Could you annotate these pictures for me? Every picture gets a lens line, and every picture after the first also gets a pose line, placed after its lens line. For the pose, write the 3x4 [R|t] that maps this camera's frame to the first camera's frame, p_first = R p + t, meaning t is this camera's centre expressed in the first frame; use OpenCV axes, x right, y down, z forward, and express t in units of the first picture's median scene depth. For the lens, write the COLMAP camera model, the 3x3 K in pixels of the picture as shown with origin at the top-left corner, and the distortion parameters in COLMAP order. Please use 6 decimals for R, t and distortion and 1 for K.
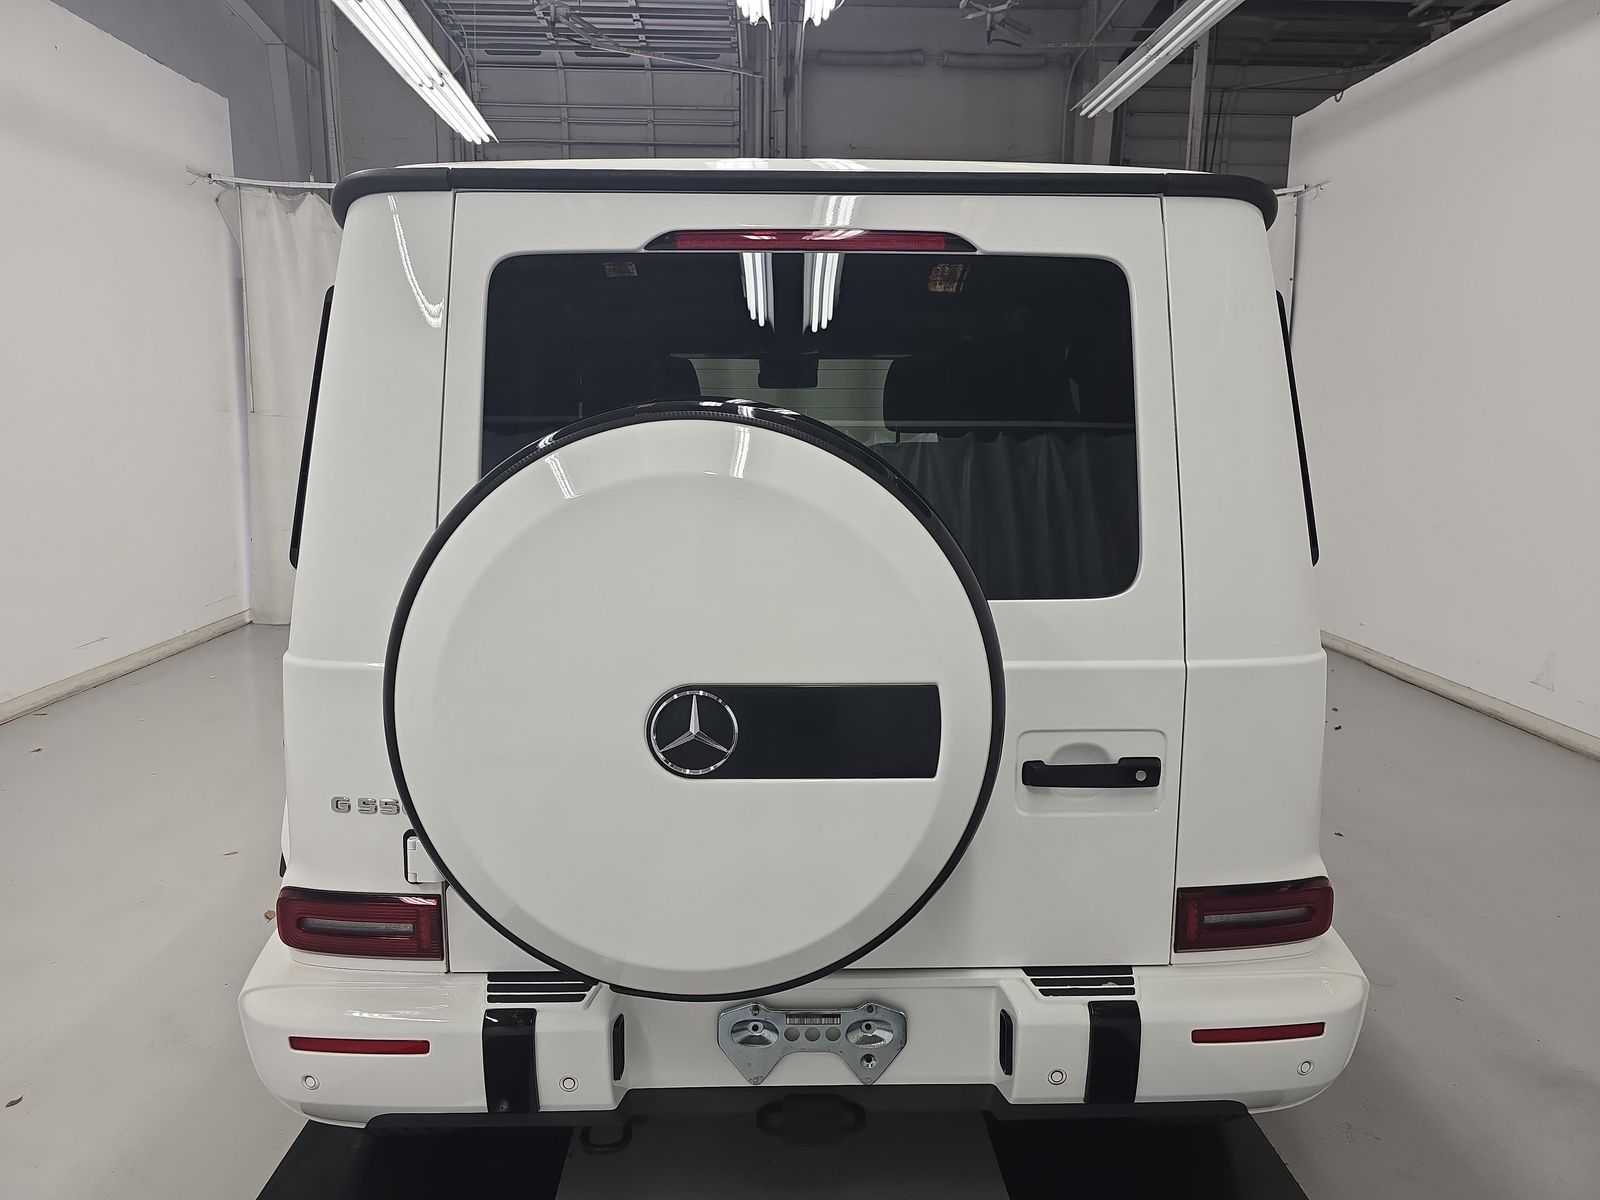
lens RADIAL K [[1092.0, 0, 802.8], [0, 1092.0, 600.9], [0, 0, 1]] dist [0.043584, -0.031836]
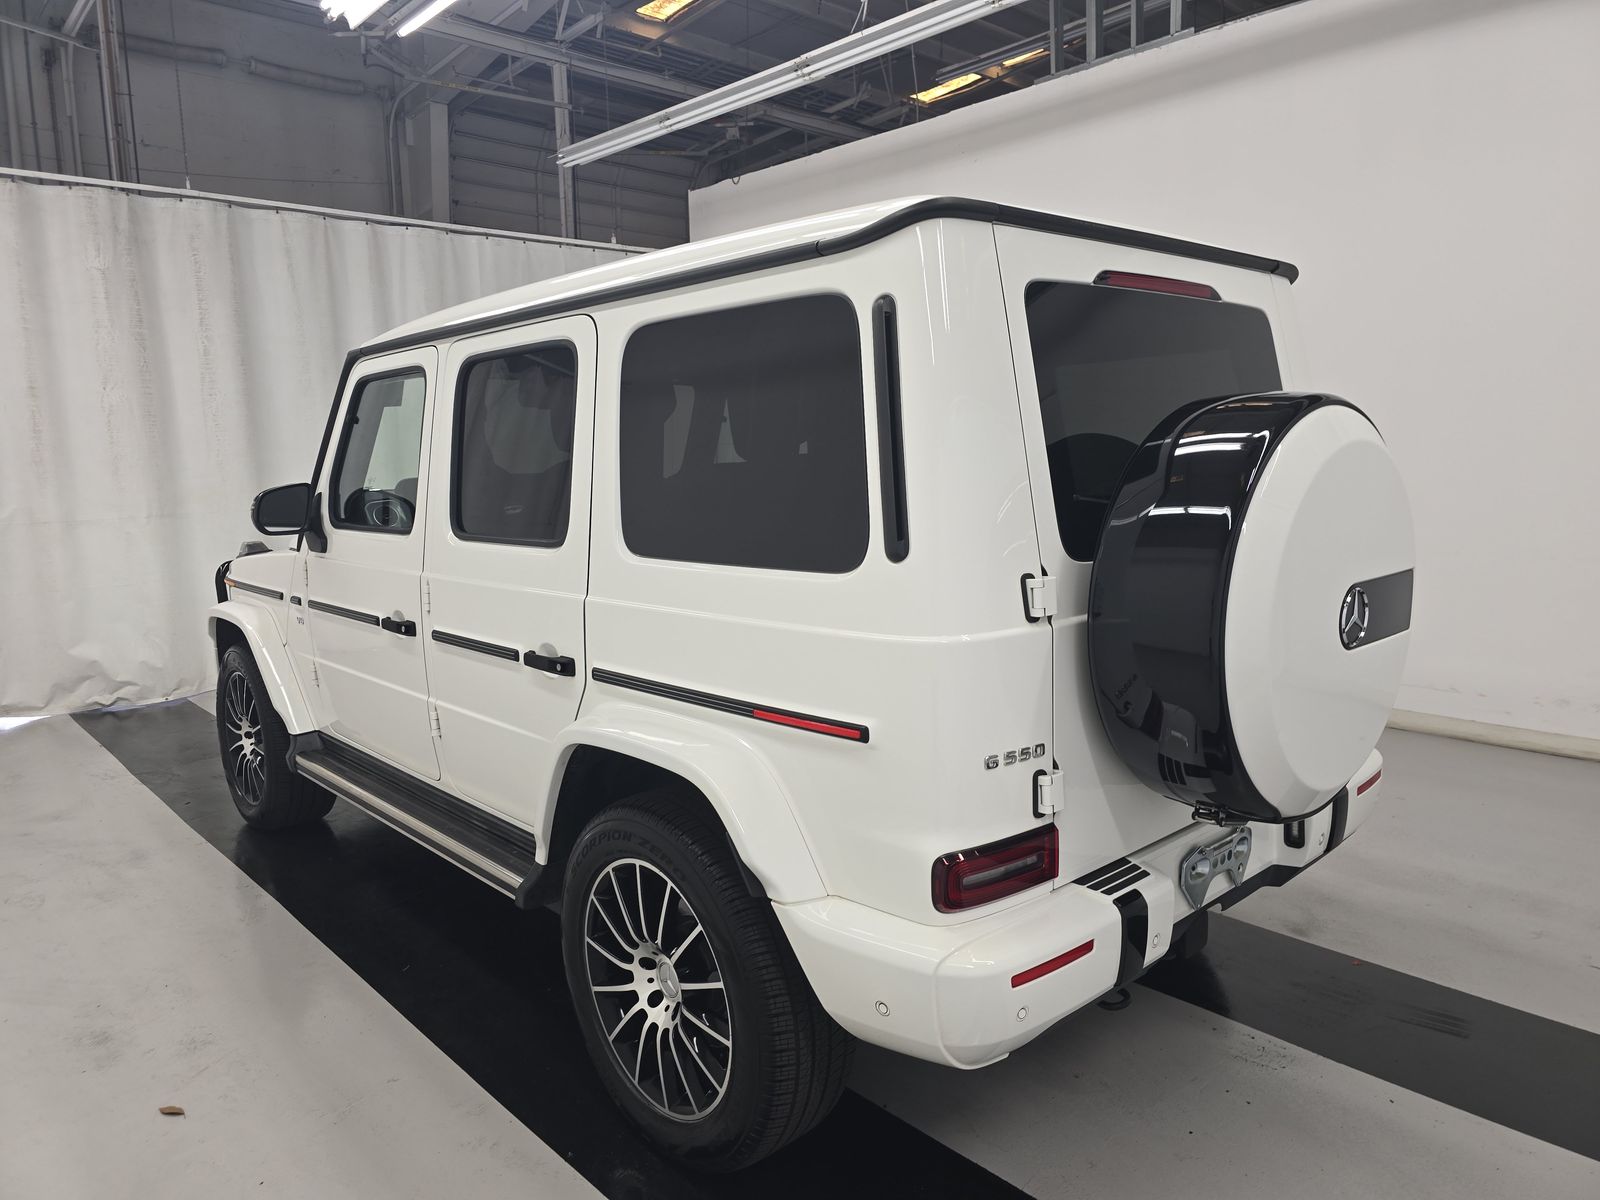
lens RADIAL K [[1092.0, 0, 815.1], [0, 1092.0, 598.3], [0, 0, 1]] dist [0.043584, -0.031836]
pose [[0.750857, -0.114042, 0.650544, -0.293432], [0.138123, 0.990314, 0.014184, -0.004510], [-0.645860, 0.079205, 0.759336, 0.061779]]
